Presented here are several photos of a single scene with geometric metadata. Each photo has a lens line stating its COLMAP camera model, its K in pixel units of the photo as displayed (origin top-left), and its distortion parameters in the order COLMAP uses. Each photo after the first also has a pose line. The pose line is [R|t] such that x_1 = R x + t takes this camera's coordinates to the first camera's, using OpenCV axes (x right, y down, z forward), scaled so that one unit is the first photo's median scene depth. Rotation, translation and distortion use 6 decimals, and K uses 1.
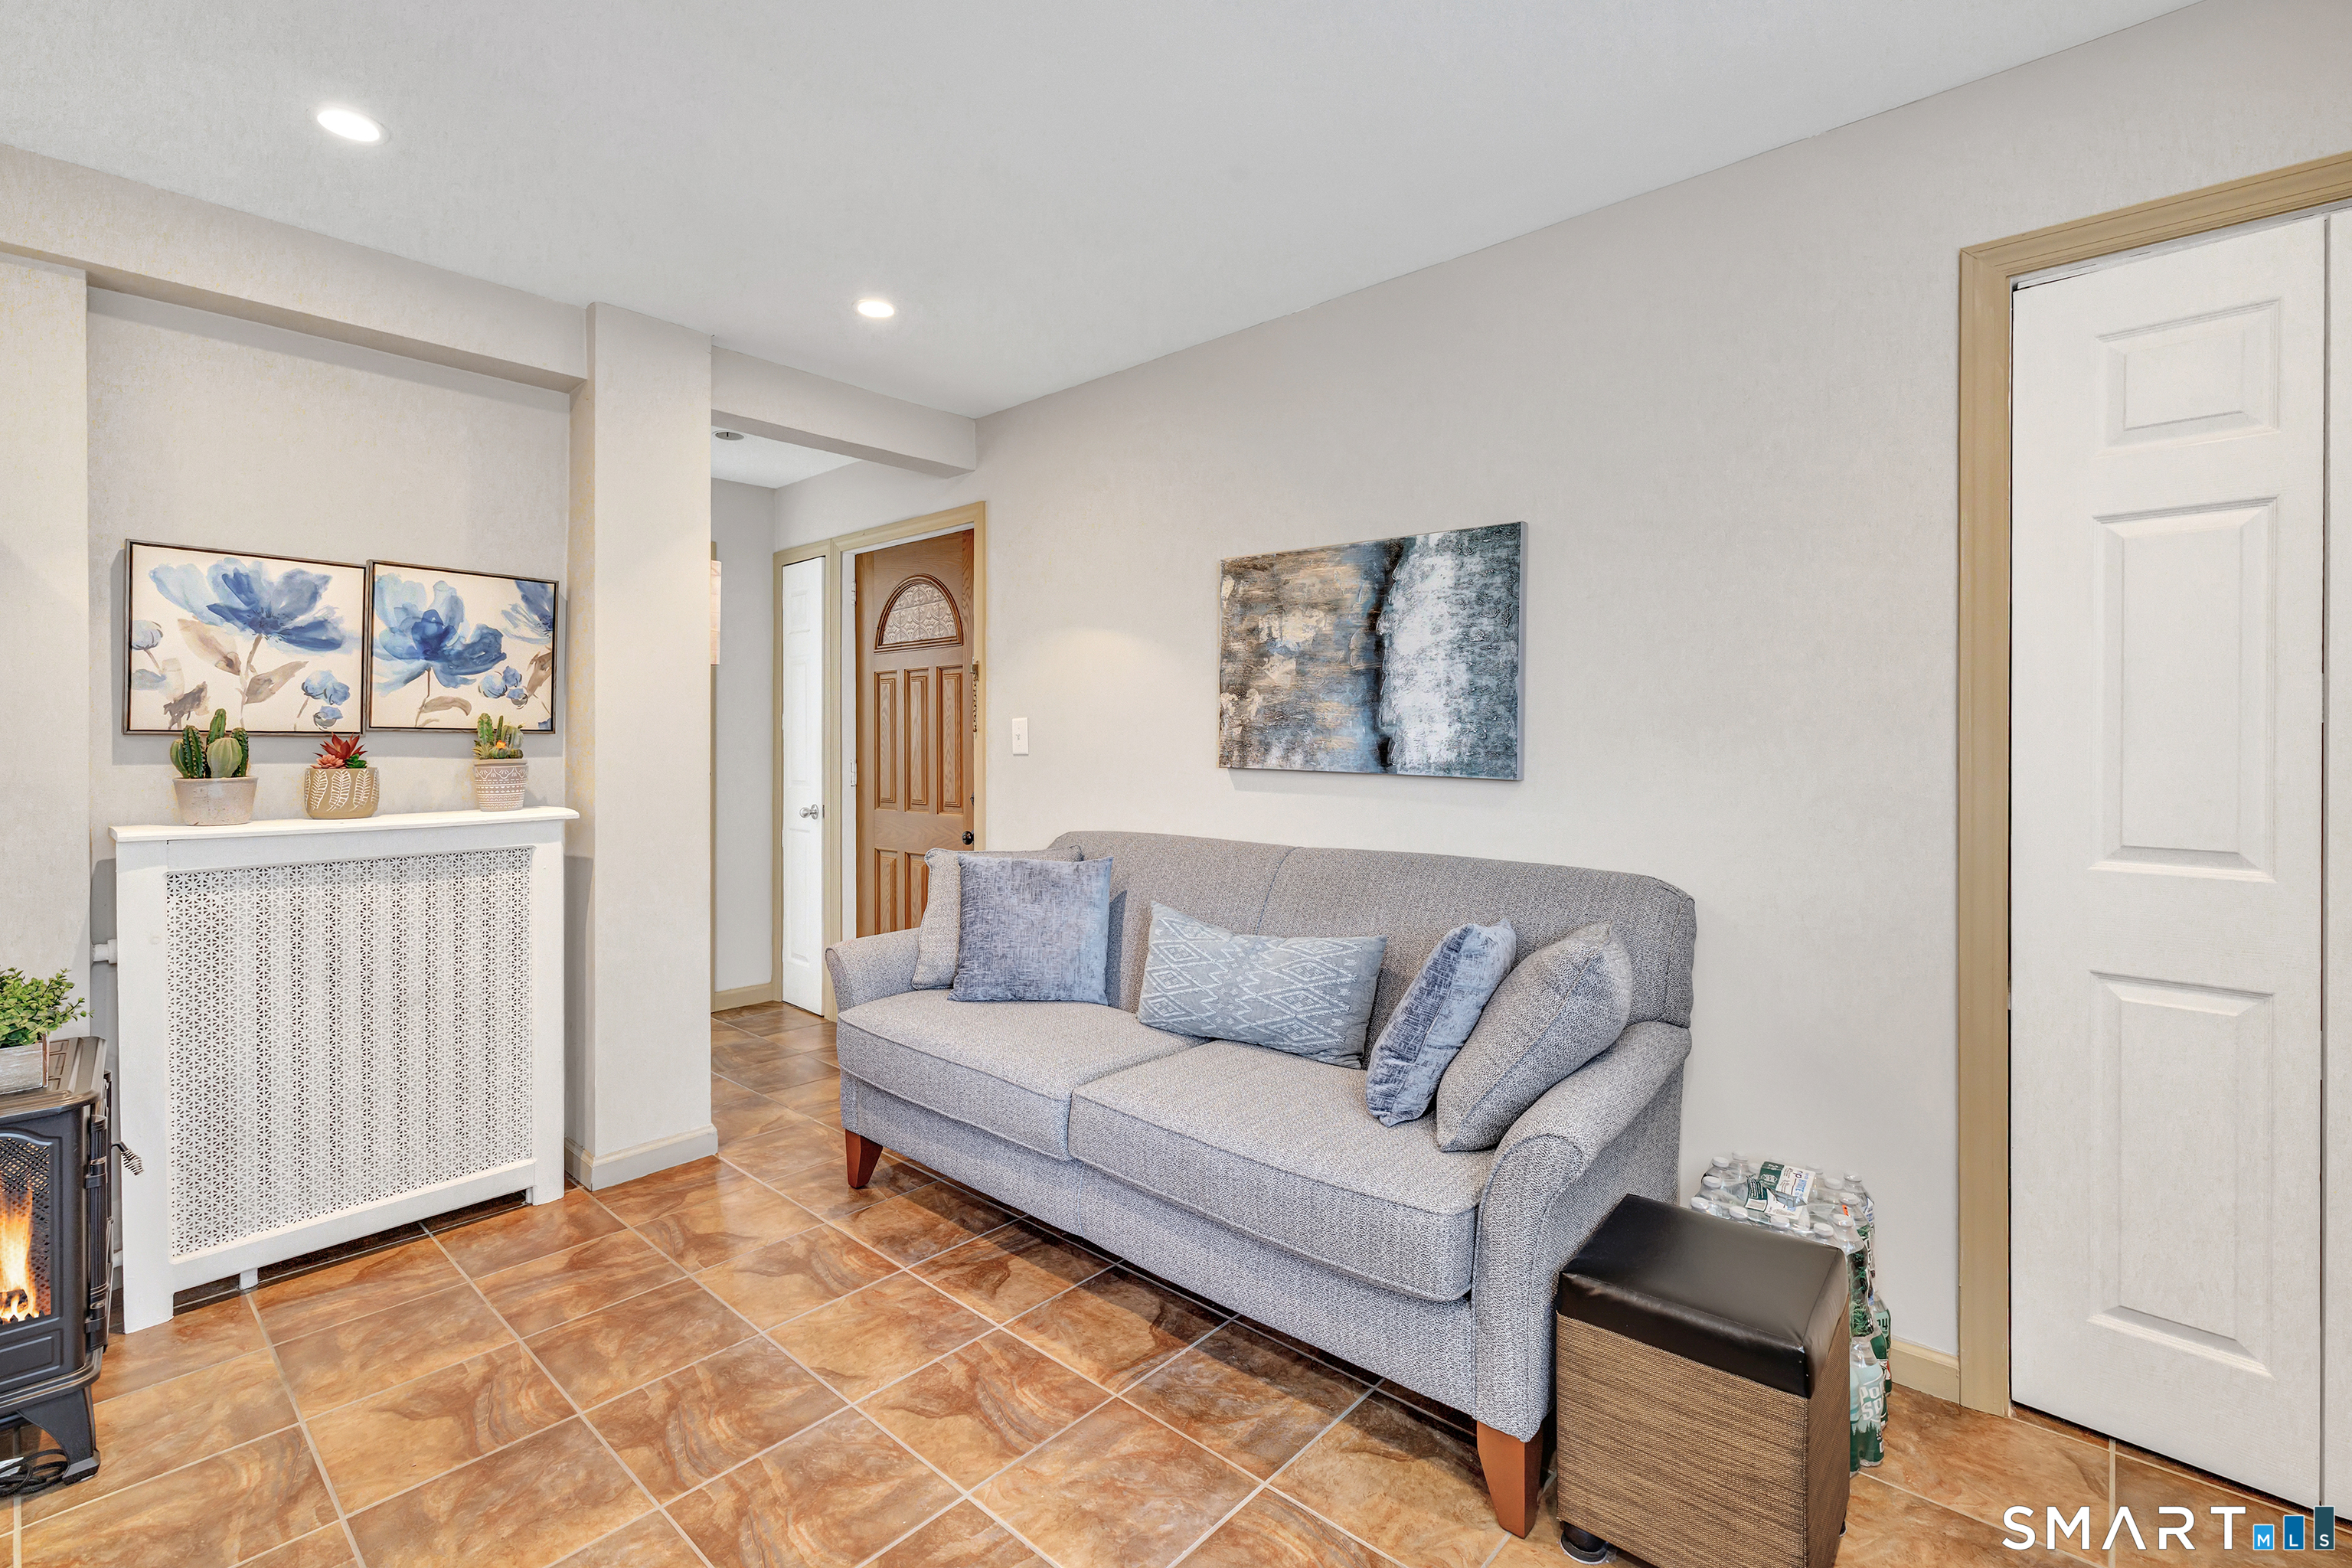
lens RADIAL K [[1035.8, 0, 1166.6], [0, 1035.8, 751.8], [0, 0, 1]] dist [0.000316, 0.000248]
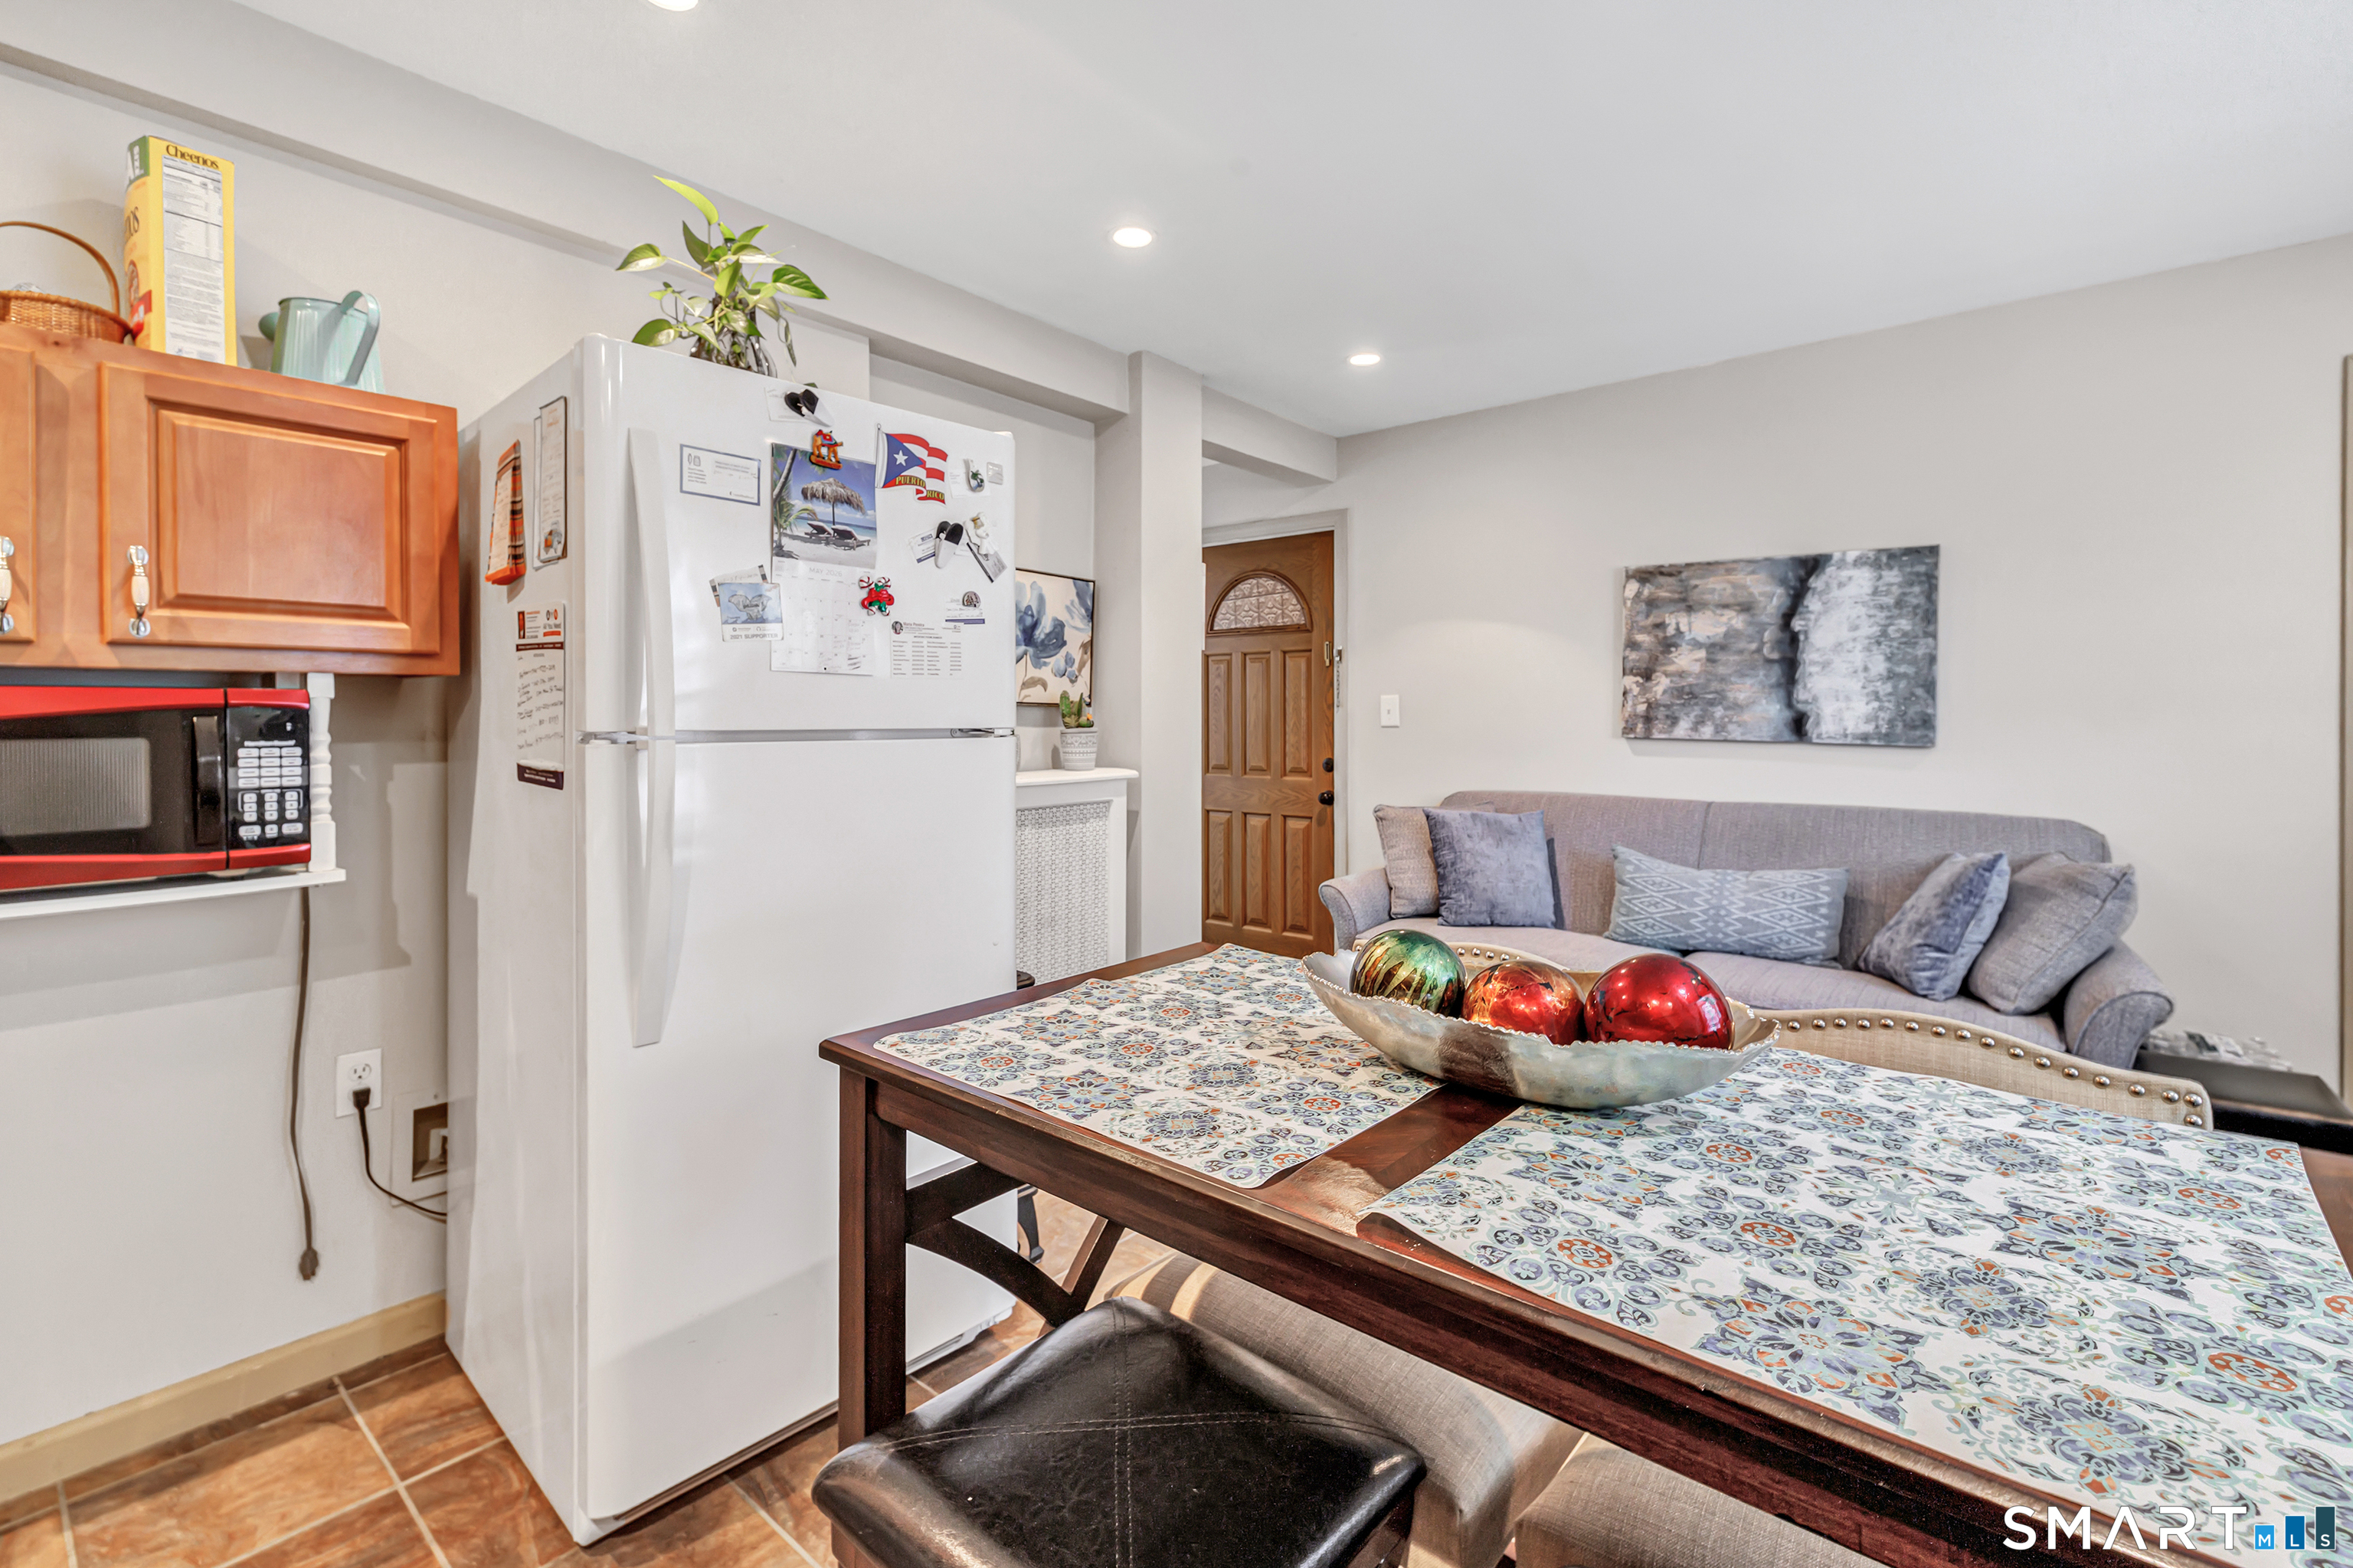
lens RADIAL K [[1040.0, 0, 1165.5], [0, 1040.0, 725.2], [0, 0, 1]] dist [0.001591, 0.000860]
pose [[0.999391, 0.003598, 0.034694, -0.578667], [-0.003539, 0.999992, -0.001752, 0.005600], [-0.034700, 0.001628, 0.999396, -0.220990]]
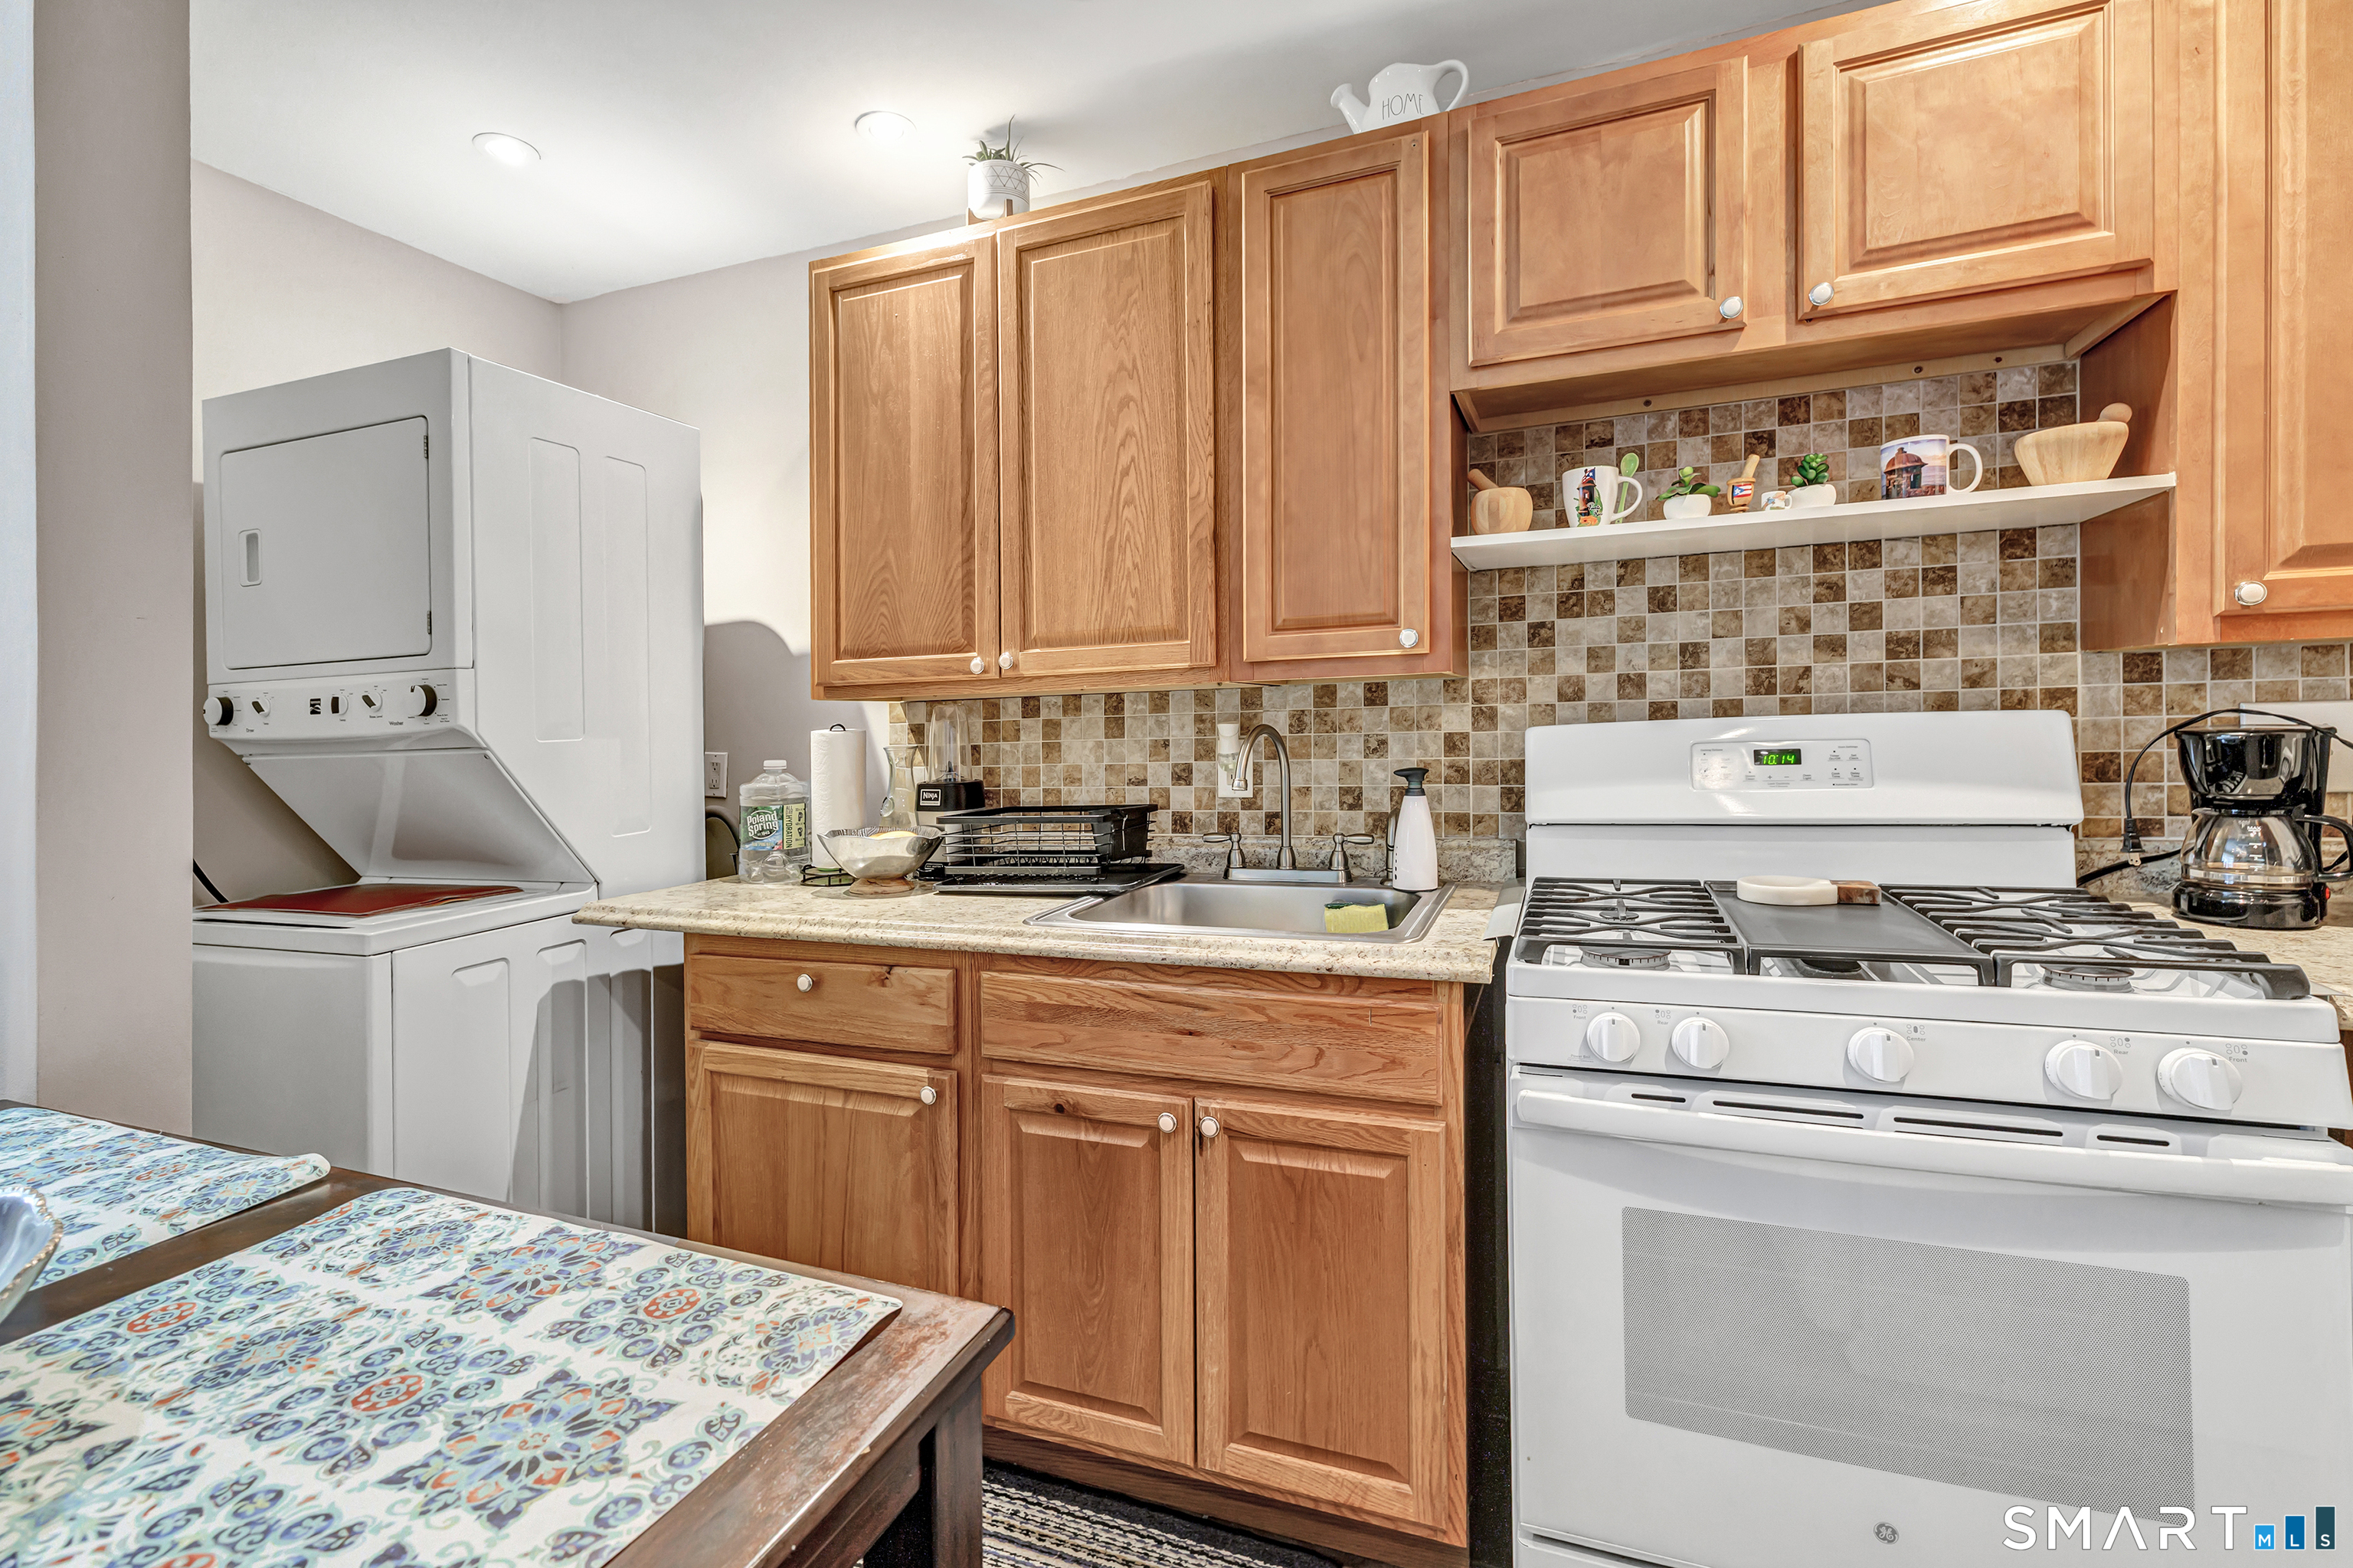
lens RADIAL K [[1014.3, 0, 1170.9], [0, 1014.3, 830.0], [0, 0, 1]] dist [0.003363, 0.000117]
pose [[-0.928229, 0.067509, -0.365832, -0.648174], [0.027135, 0.993063, 0.114406, -0.005343], [0.371018, 0.096268, -0.923622, 0.353285]]
